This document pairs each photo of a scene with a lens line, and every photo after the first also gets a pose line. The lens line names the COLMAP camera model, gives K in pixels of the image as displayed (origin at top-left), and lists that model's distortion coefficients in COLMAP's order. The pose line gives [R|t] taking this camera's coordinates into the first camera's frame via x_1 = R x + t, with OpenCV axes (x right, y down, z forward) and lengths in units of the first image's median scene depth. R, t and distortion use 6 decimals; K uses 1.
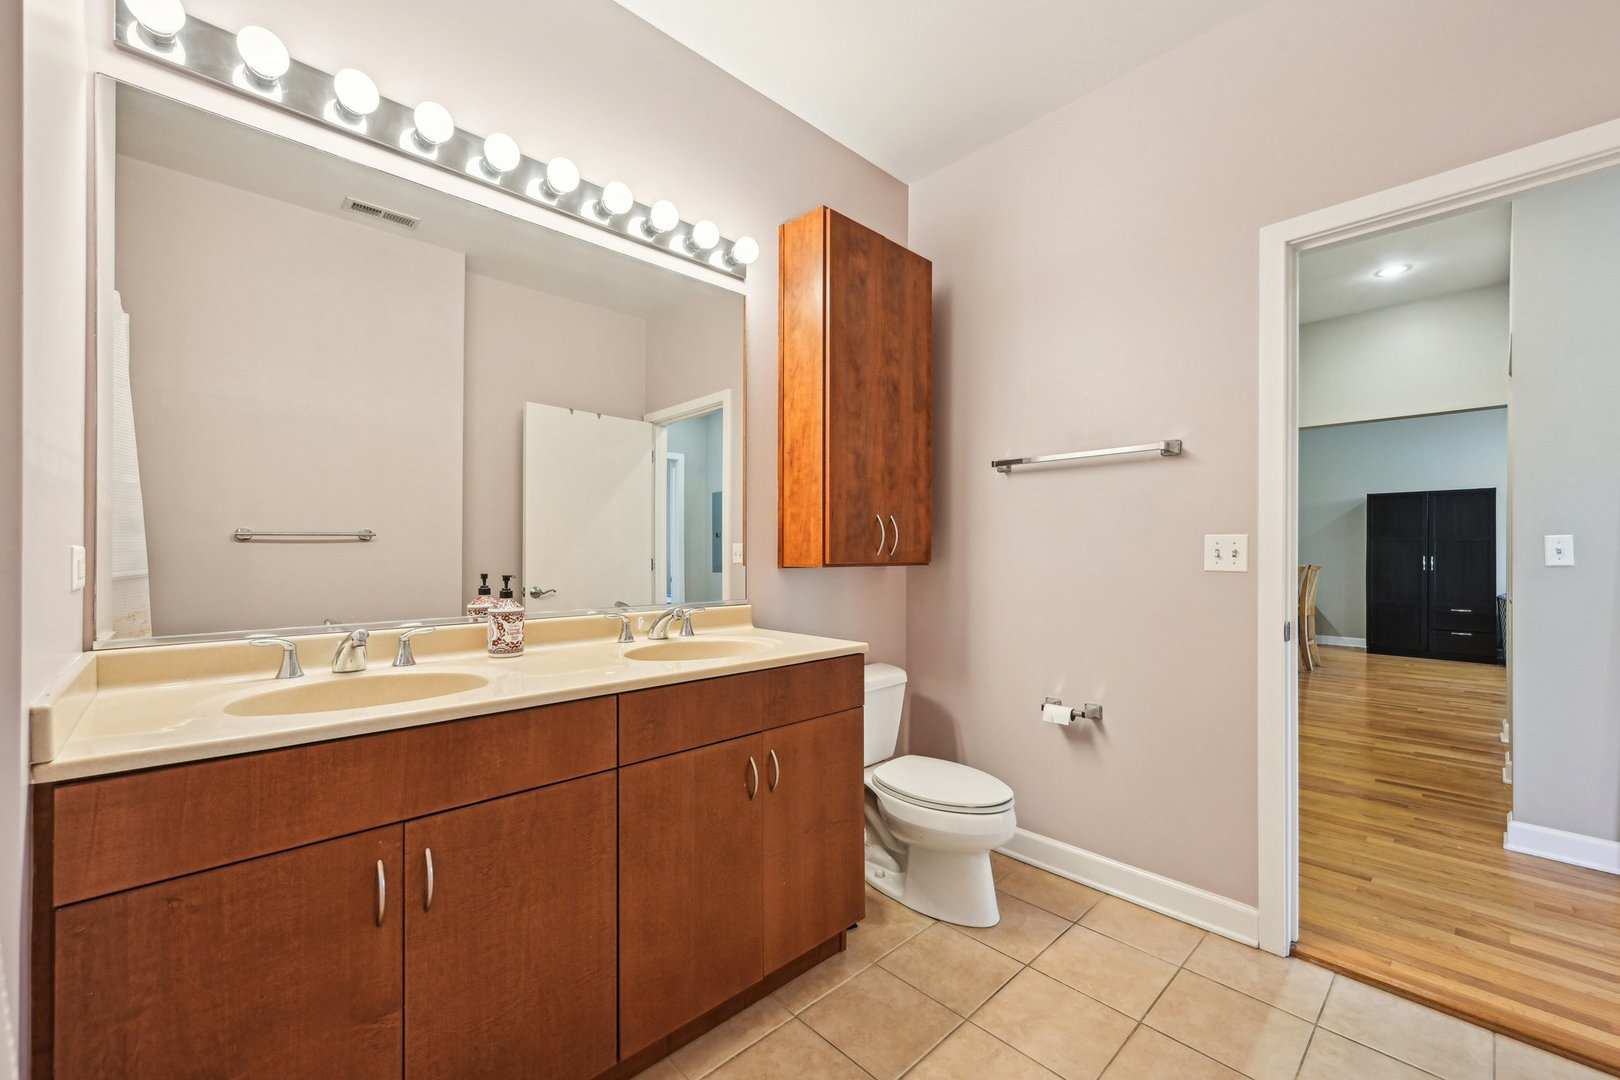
lens RADIAL K [[652.0, 0, 810.8], [0, 652.0, 547.8], [0, 0, 1]] dist [-0.001101, 0.000051]
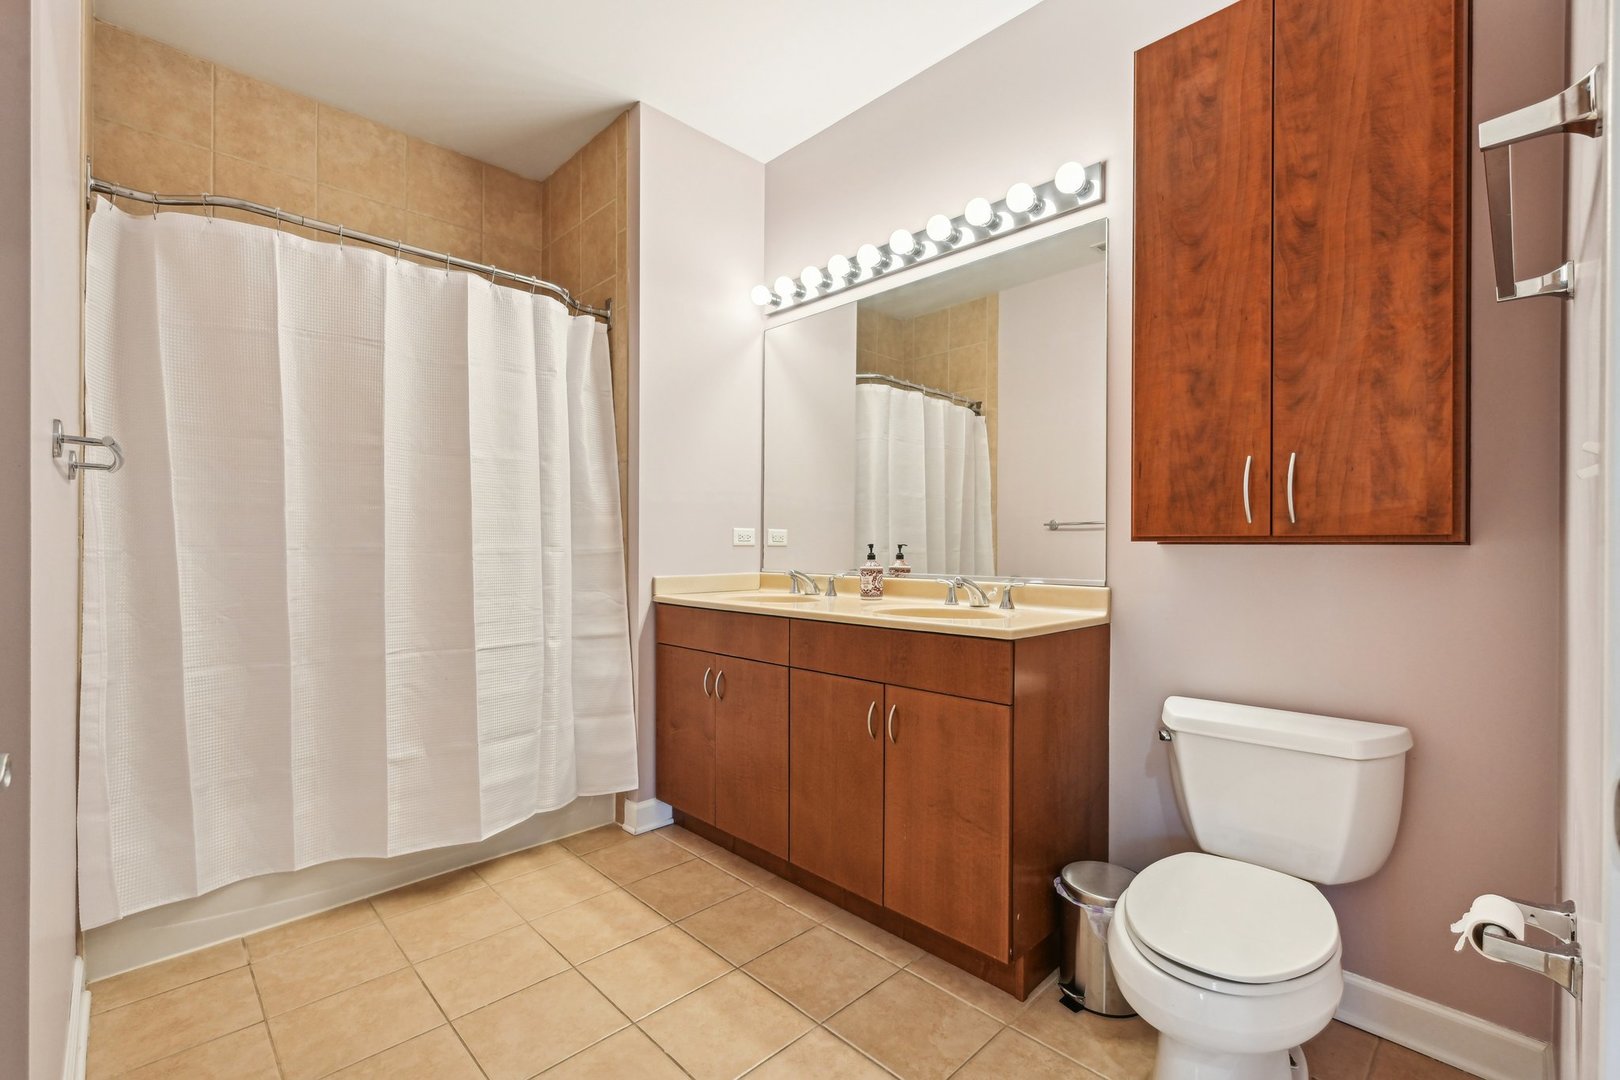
lens RADIAL K [[697.3, 0, 818.9], [0, 697.3, 544.5], [0, 0, 1]] dist [-0.000213, 0.000018]
pose [[0.024629, -0.002259, -0.999694, 0.767895], [0.002211, 0.999995, -0.002205, 0.033270], [0.999694, -0.002156, 0.024634, 0.596904]]
